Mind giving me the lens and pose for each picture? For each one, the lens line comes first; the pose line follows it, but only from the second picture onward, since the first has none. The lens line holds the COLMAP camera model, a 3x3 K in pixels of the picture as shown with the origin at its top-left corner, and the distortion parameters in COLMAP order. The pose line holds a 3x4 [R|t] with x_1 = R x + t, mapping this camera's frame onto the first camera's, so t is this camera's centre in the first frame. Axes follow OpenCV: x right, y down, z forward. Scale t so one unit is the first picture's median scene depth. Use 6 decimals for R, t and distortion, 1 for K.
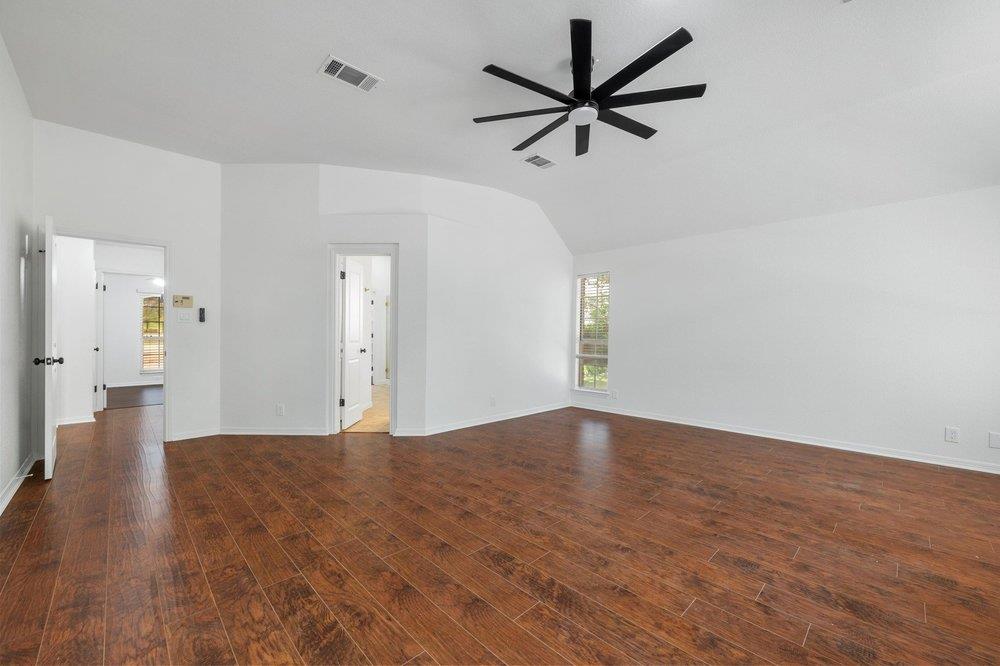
lens RADIAL K [[400.5, 0, 499.5], [0, 400.5, 334.9], [0, 0, 1]] dist [-0.005567, 0.000169]
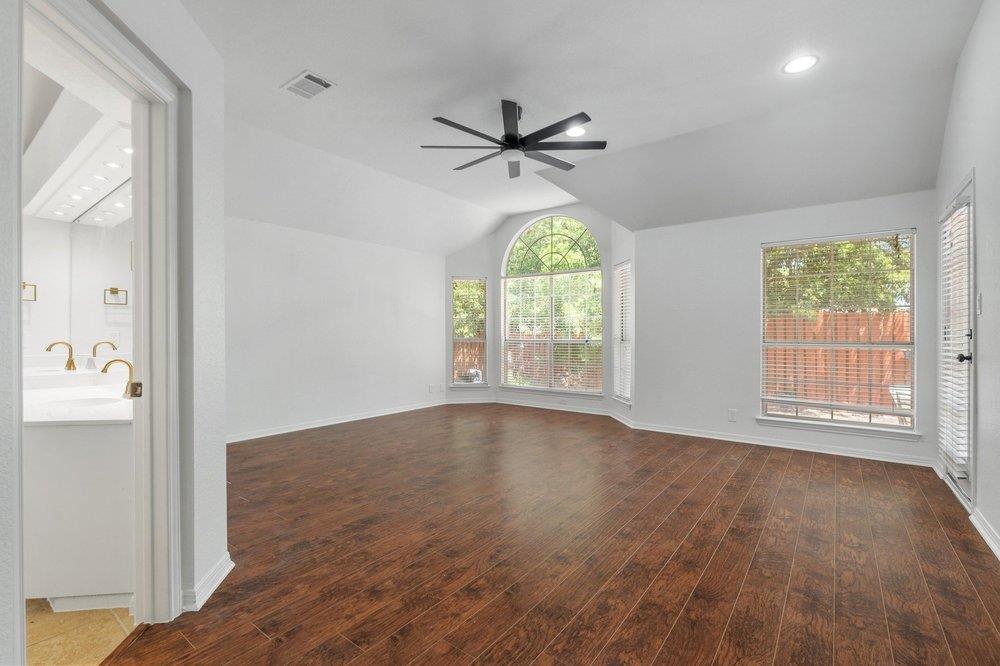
lens RADIAL K [[444.7, 0, 499.2], [0, 444.7, 334.5], [0, 0, 1]] dist [-0.000300, 0.000161]
pose [[-0.155895, -0.003935, 0.987766, -1.408081], [-0.000180, 0.999992, 0.003956, -0.010756], [-0.987774, 0.000439, -0.155894, 1.546674]]
